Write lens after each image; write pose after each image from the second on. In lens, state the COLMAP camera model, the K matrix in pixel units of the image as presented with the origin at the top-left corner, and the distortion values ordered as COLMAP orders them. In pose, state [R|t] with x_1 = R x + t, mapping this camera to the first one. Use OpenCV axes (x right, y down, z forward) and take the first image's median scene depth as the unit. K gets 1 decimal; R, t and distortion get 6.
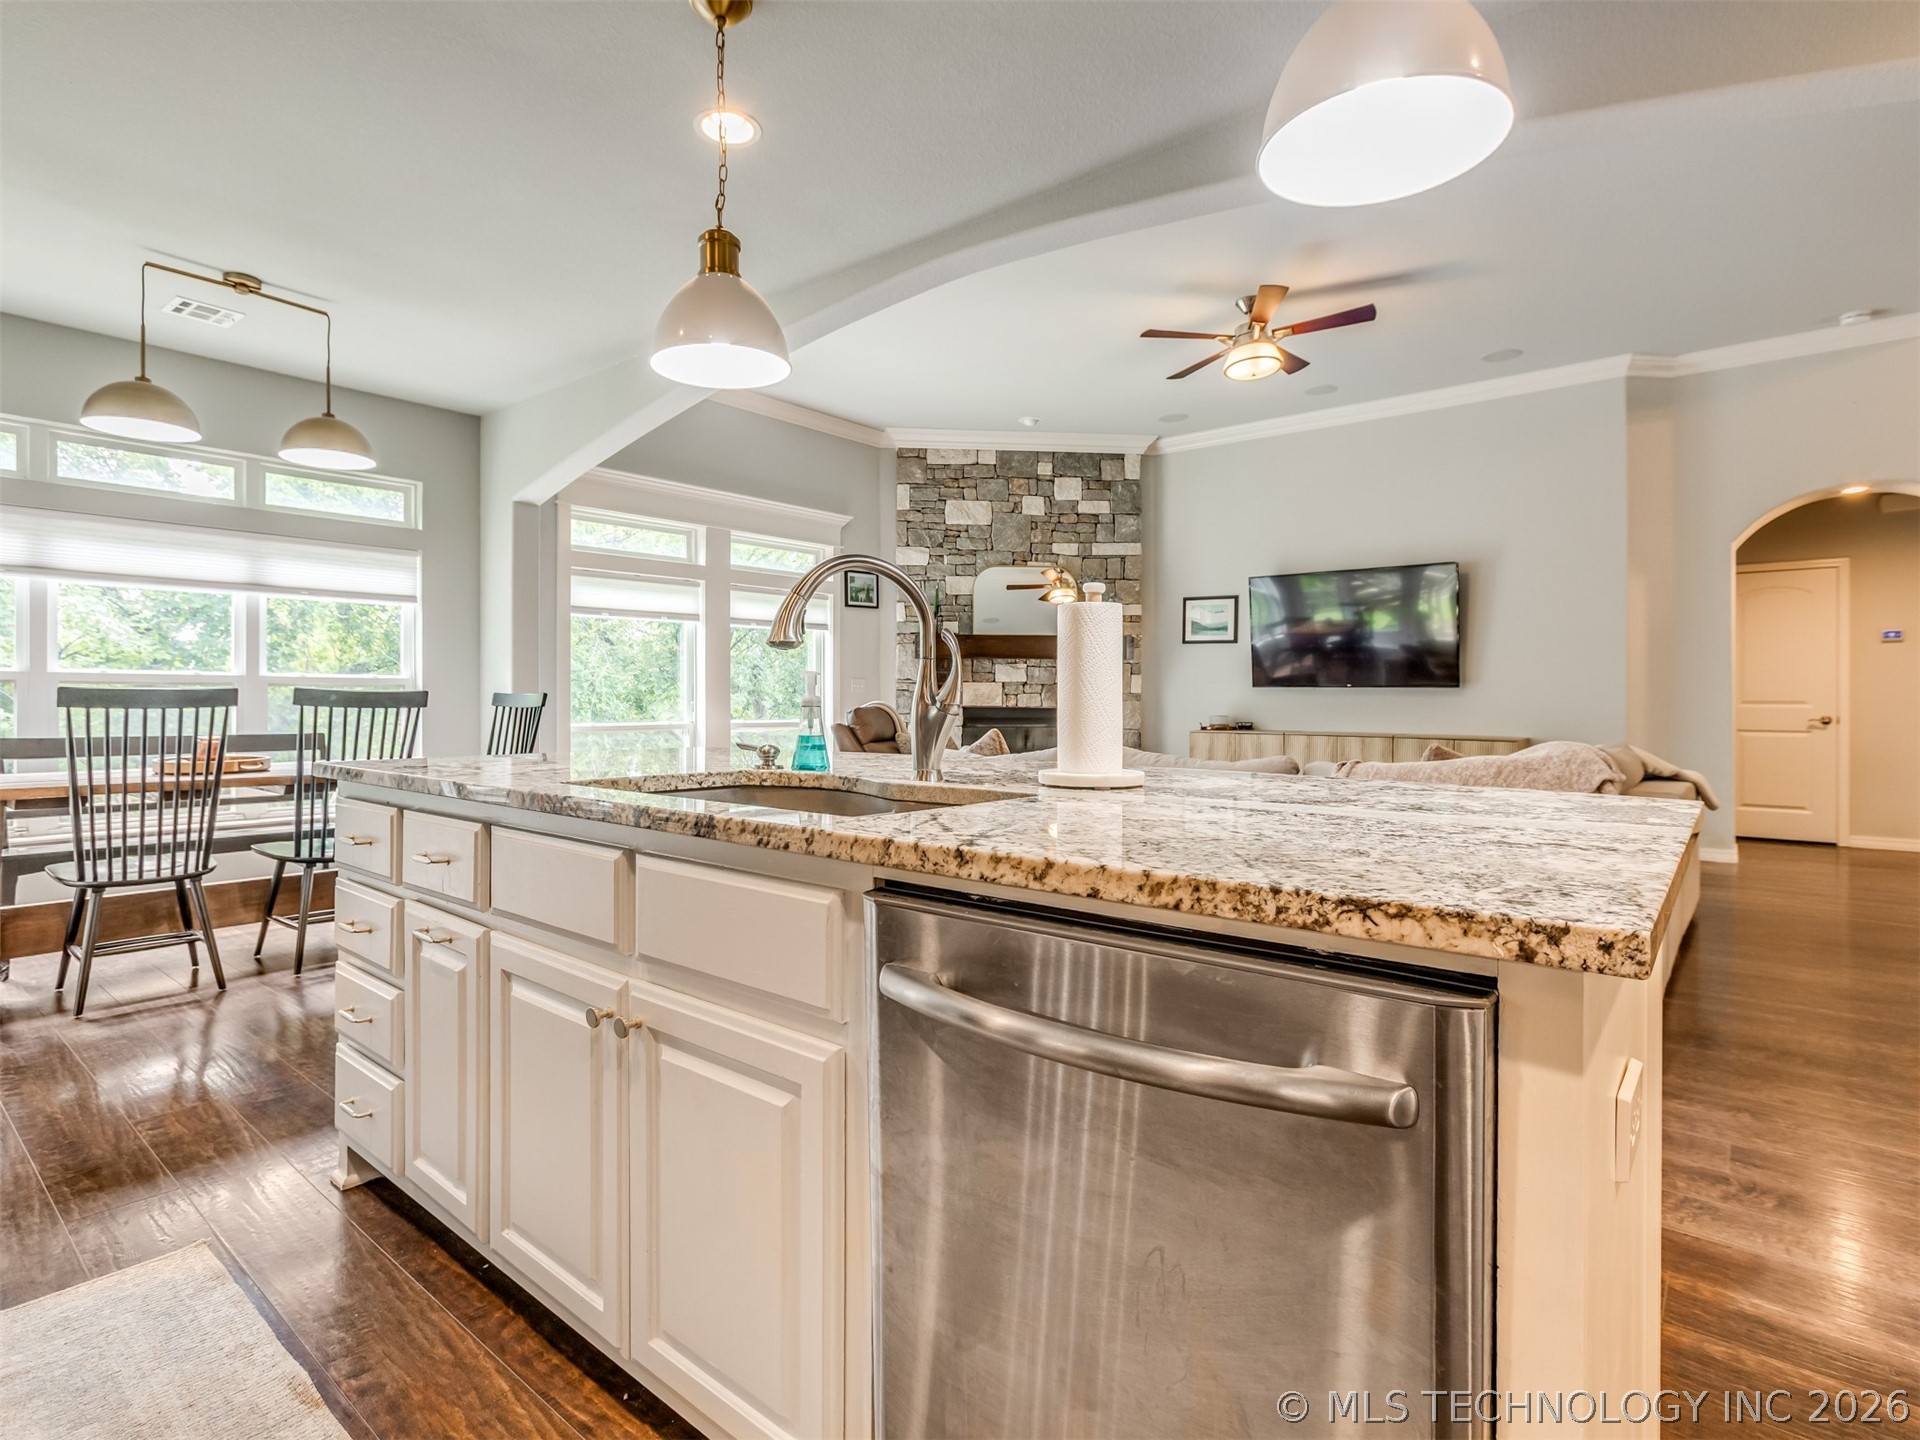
lens RADIAL K [[998.7, 0, 948.5], [0, 998.7, 710.0], [0, 0, 1]] dist [-0.021053, 0.010104]
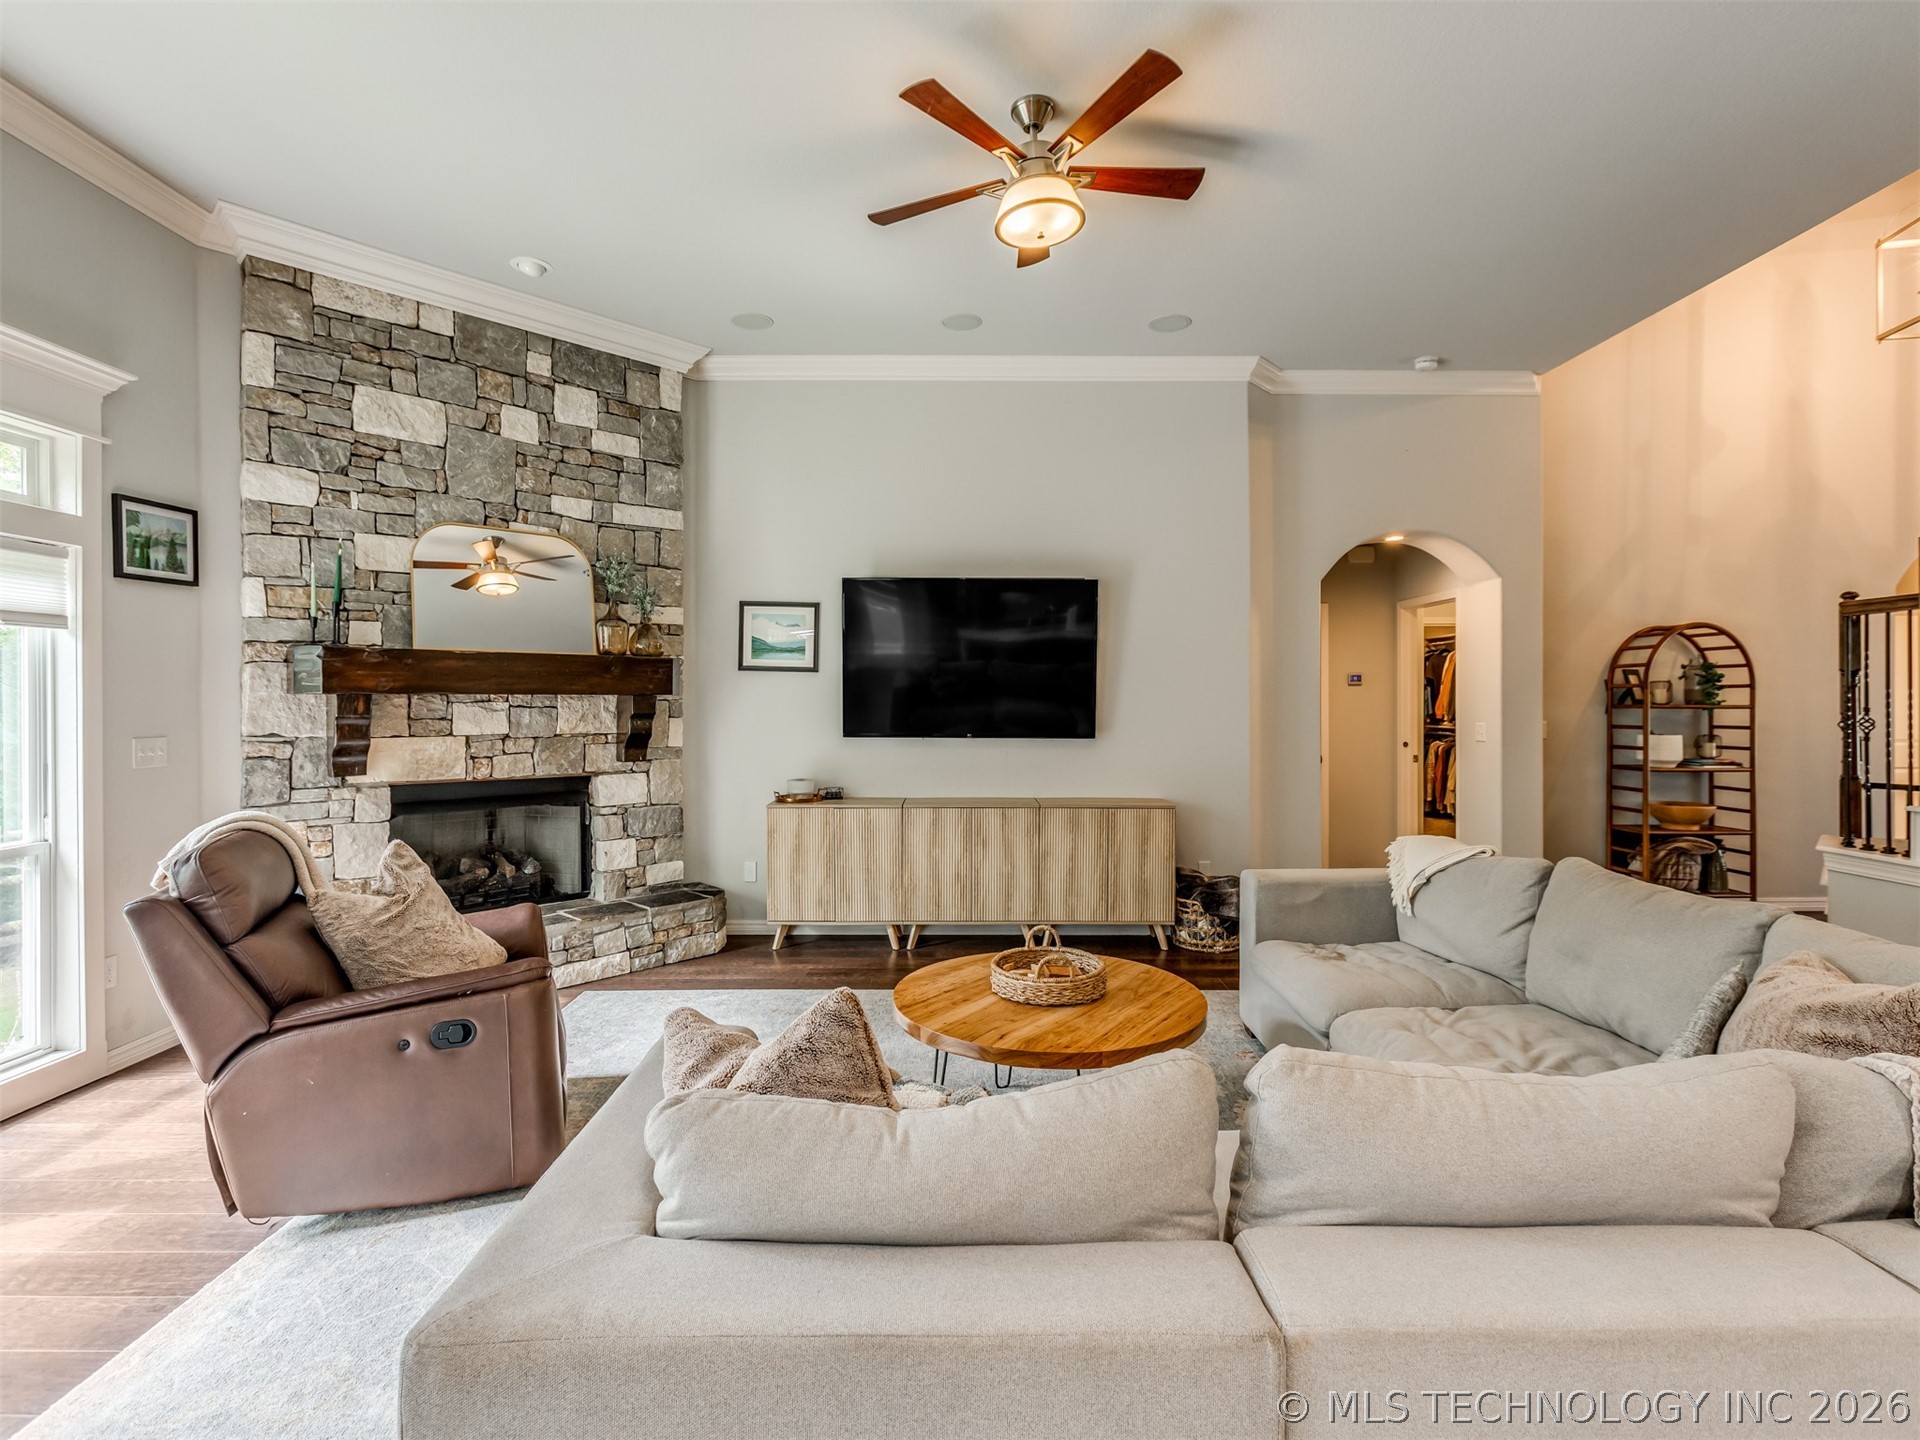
lens RADIAL K [[1062.1, 0, 963.1], [0, 1062.1, 728.3], [0, 0, 1]] dist [-0.015441, 0.007561]
pose [[0.806276, -0.006003, 0.591510, -0.070409], [-0.001036, 0.999933, 0.011560, -0.038889], [-0.591539, -0.009934, 0.806215, 0.365041]]
